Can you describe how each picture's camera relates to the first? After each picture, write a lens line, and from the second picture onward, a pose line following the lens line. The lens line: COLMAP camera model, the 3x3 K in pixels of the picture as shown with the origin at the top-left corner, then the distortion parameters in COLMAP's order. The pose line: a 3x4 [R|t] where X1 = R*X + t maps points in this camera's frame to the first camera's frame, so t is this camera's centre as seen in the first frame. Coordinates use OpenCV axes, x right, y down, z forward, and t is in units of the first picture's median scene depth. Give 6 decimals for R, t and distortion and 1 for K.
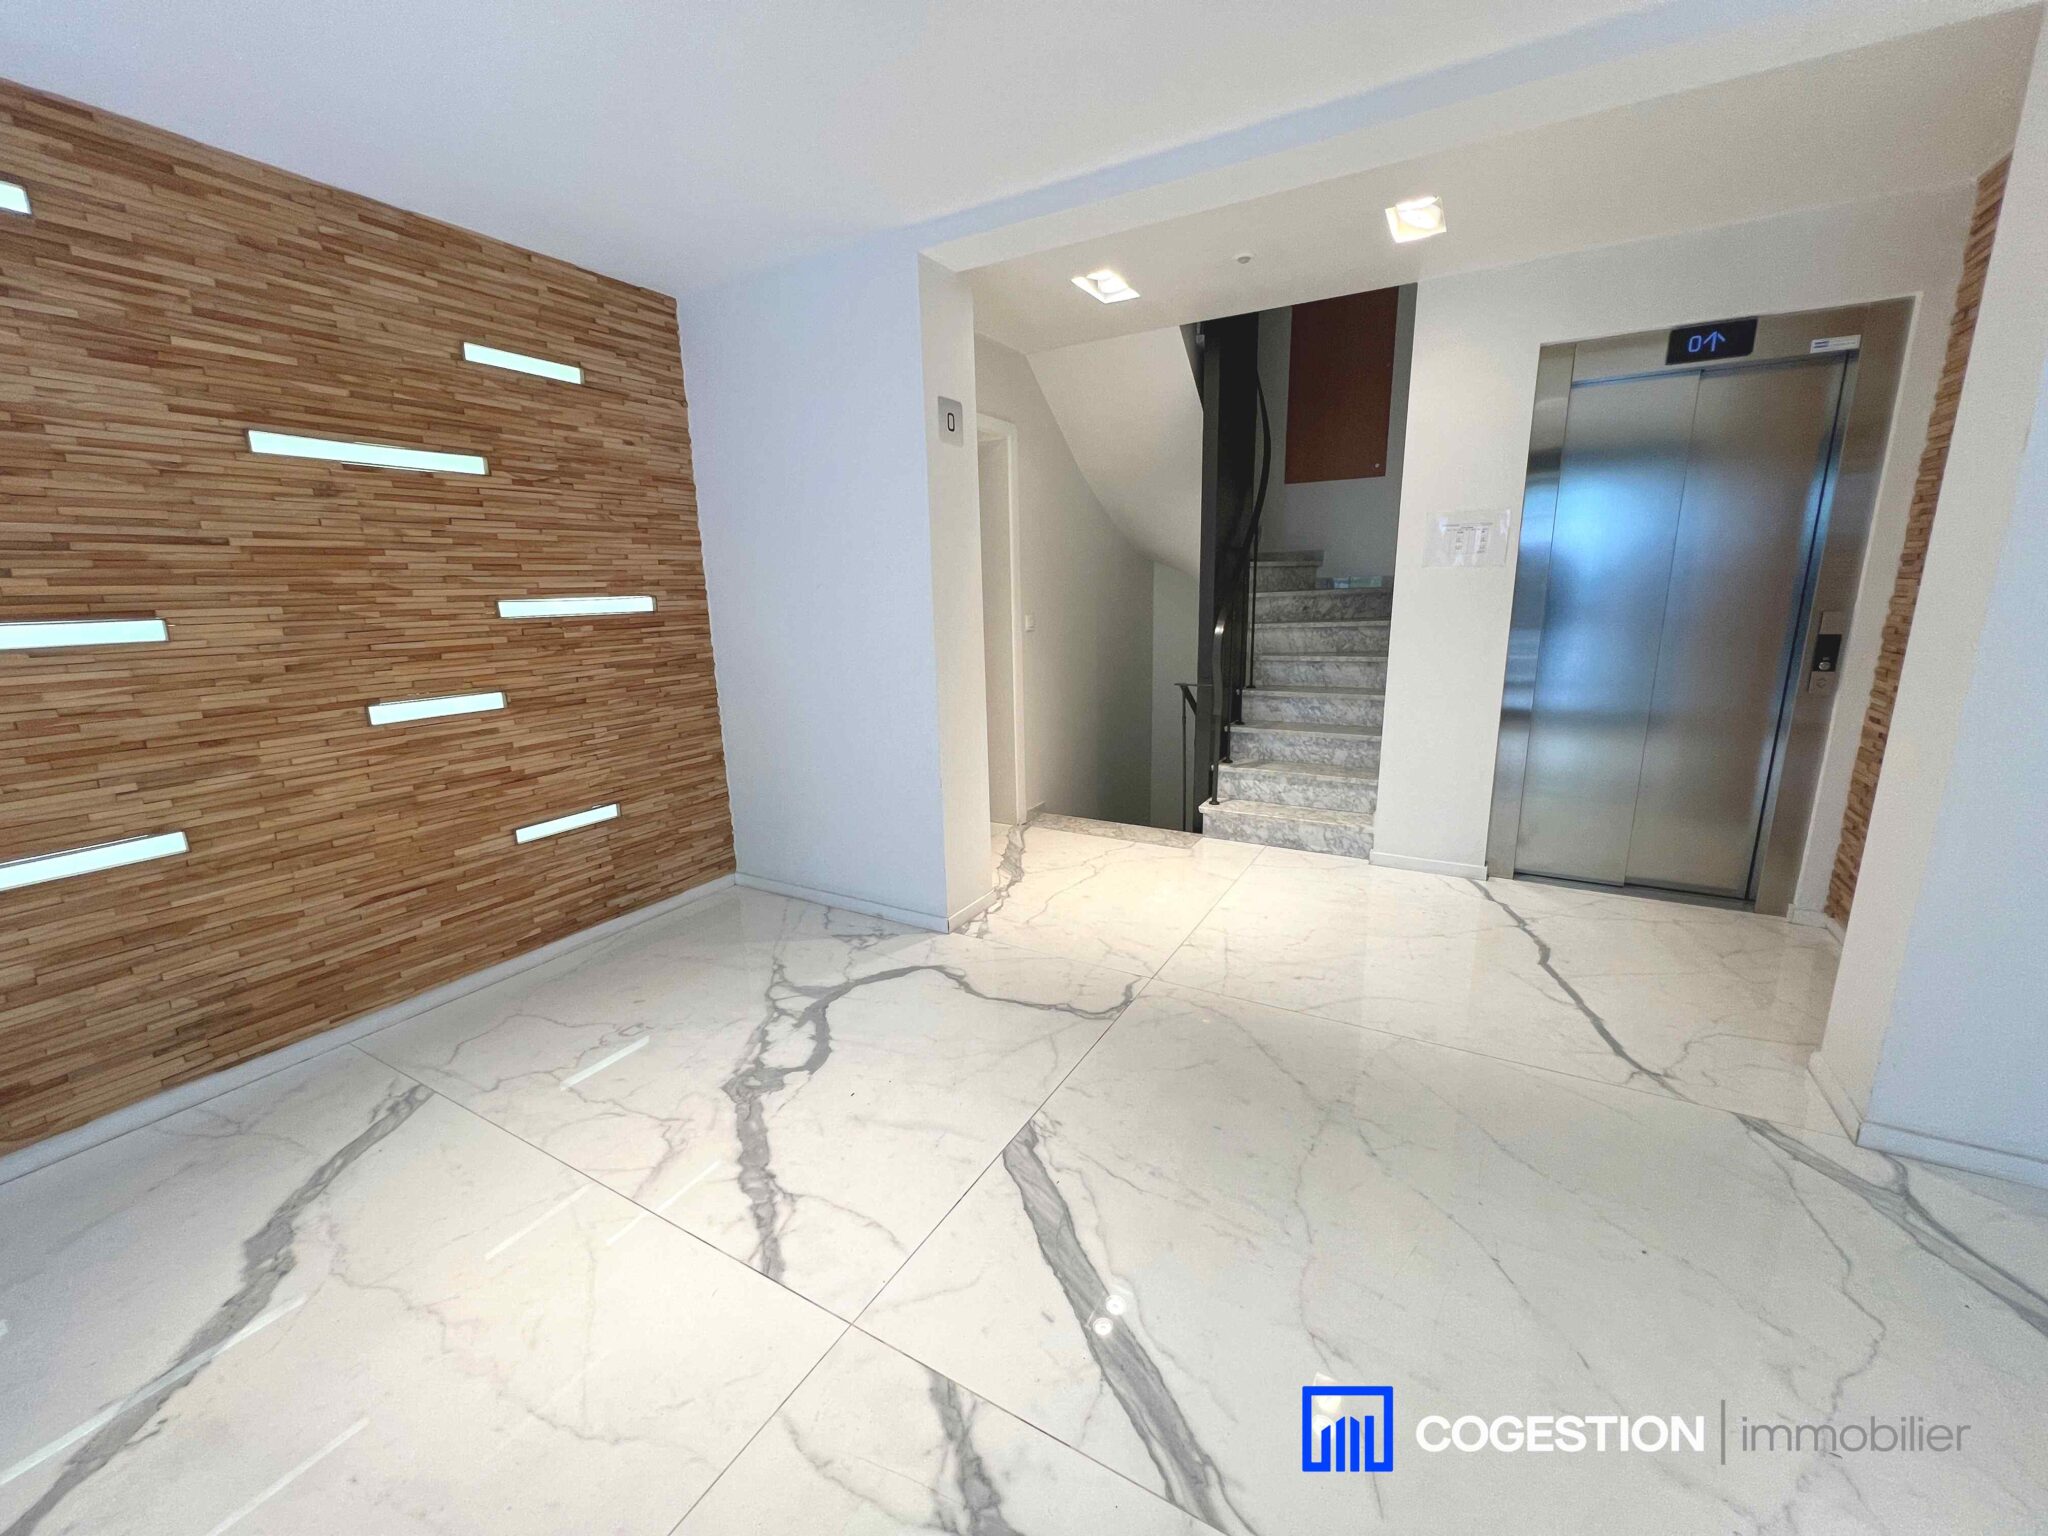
lens RADIAL K [[826.5, 0, 1027.9], [0, 826.5, 773.2], [0, 0, 1]] dist [-0.000227, 0.000351]
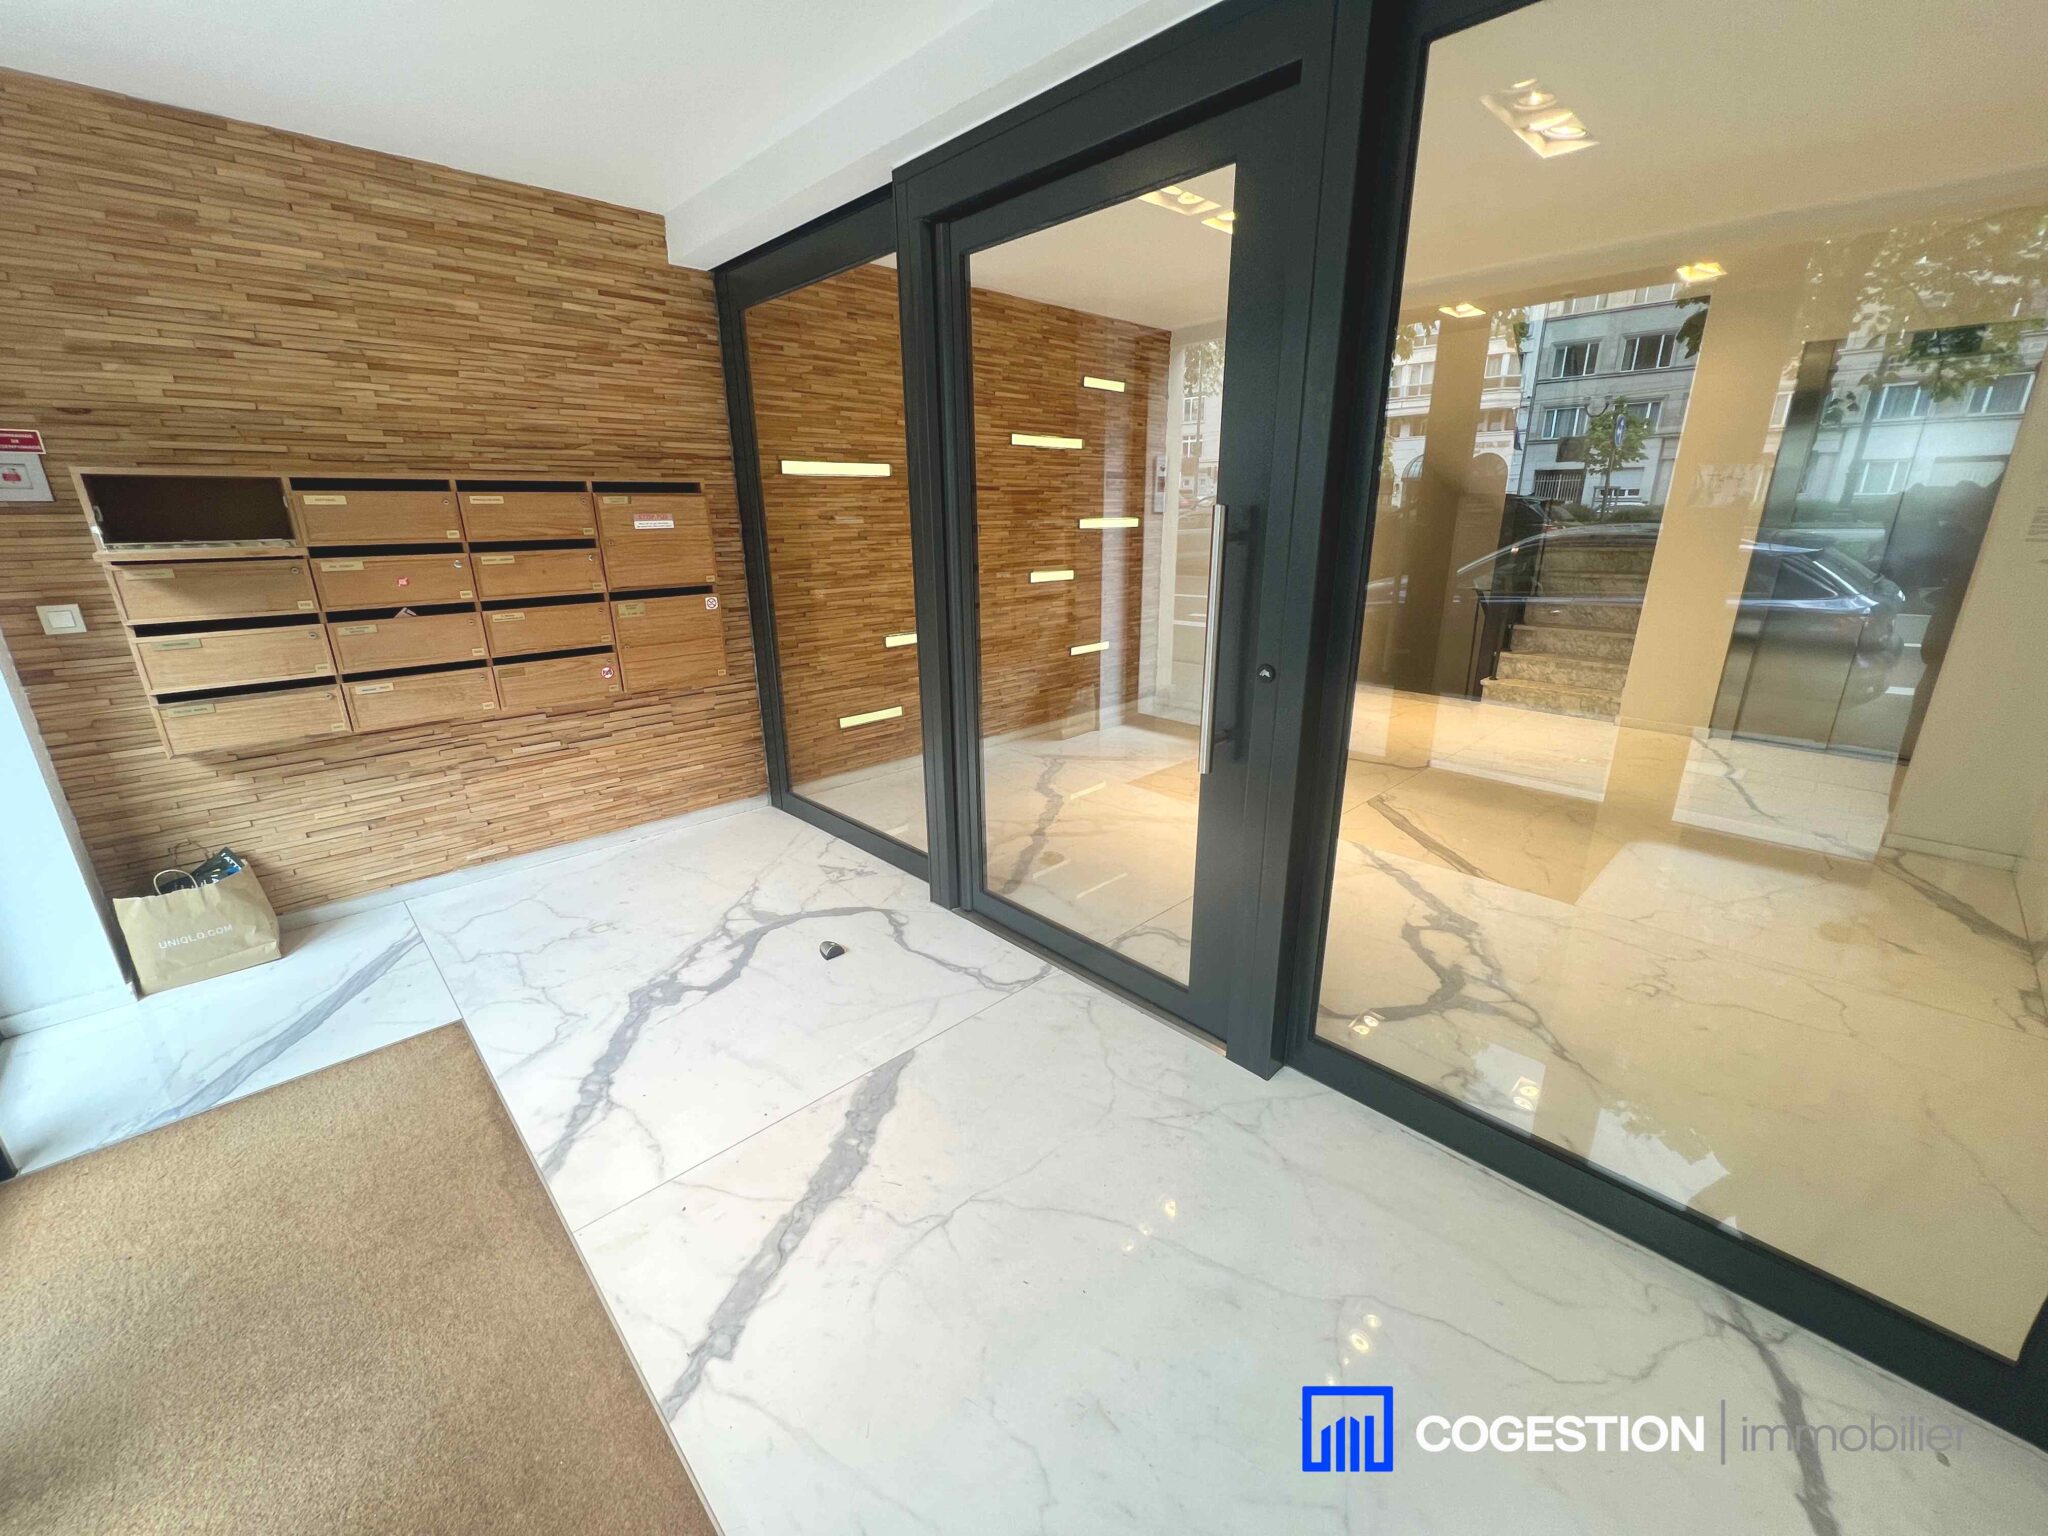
lens RADIAL K [[826.5, 0, 1022.1], [0, 826.5, 776.2], [0, 0, 1]] dist [-0.000227, 0.000351]
pose [[0.958250, 0.100310, -0.267758, -0.229221], [-0.076189, 0.992164, 0.099027, 0.196906], [0.275593, -0.074492, 0.958384, -0.886407]]
